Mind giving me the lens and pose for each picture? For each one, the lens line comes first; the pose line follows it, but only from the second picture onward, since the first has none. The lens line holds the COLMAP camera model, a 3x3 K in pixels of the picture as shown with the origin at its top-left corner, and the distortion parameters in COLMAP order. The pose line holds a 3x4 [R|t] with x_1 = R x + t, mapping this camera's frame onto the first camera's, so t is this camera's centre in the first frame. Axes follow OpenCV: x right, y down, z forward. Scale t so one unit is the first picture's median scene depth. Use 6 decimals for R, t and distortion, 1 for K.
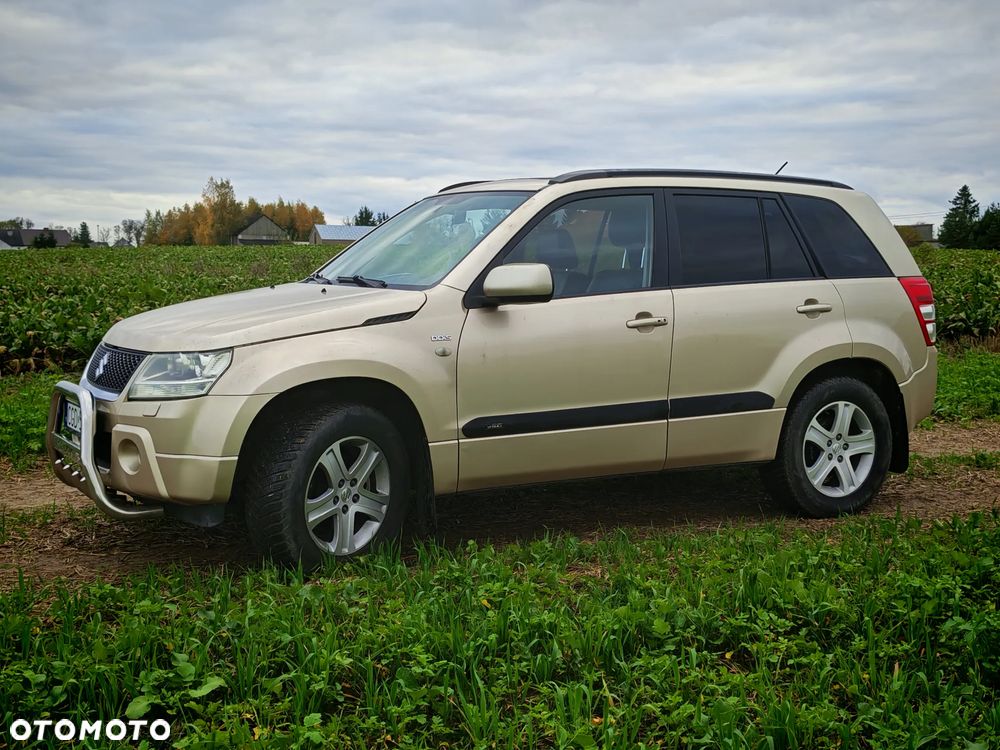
lens RADIAL K [[1257.7, 0, 500.0], [0, 1257.7, 375.0], [0, 0, 1]] dist [0.238330, -0.802366]
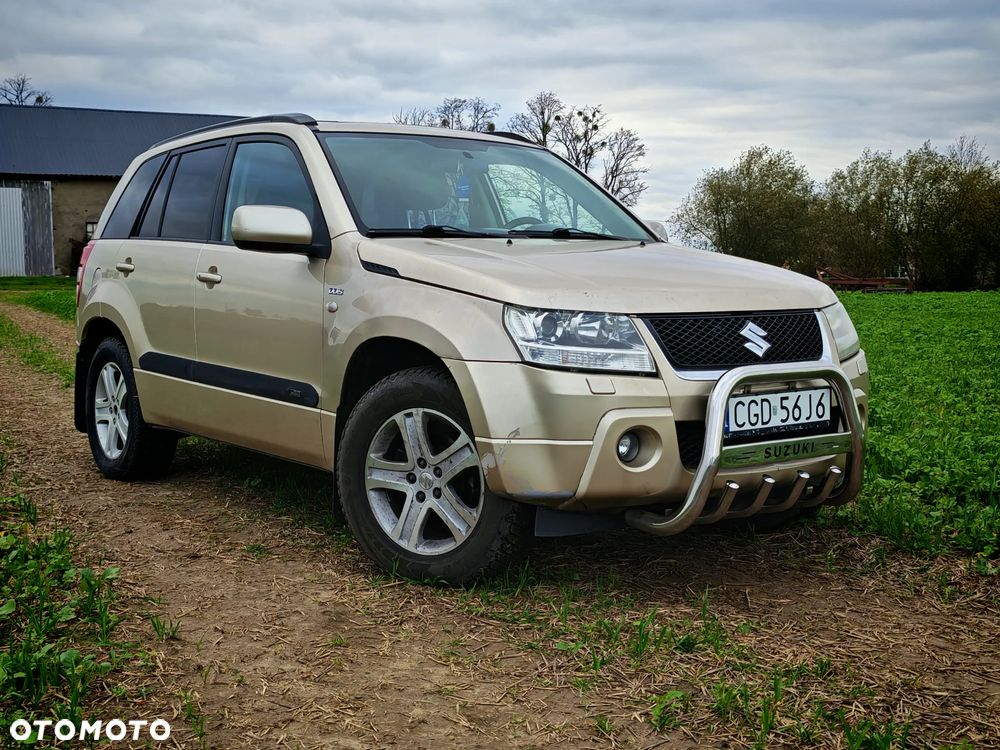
lens RADIAL K [[1260.6, 0, 489.7], [0, 1260.6, 390.7], [0, 0, 1]] dist [0.213134, -0.727232]
pose [[-0.135018, -0.099549, 0.985830, -0.991140], [0.093849, 0.989182, 0.112741, -0.073231], [-0.986389, 0.107741, -0.124214, 1.193878]]
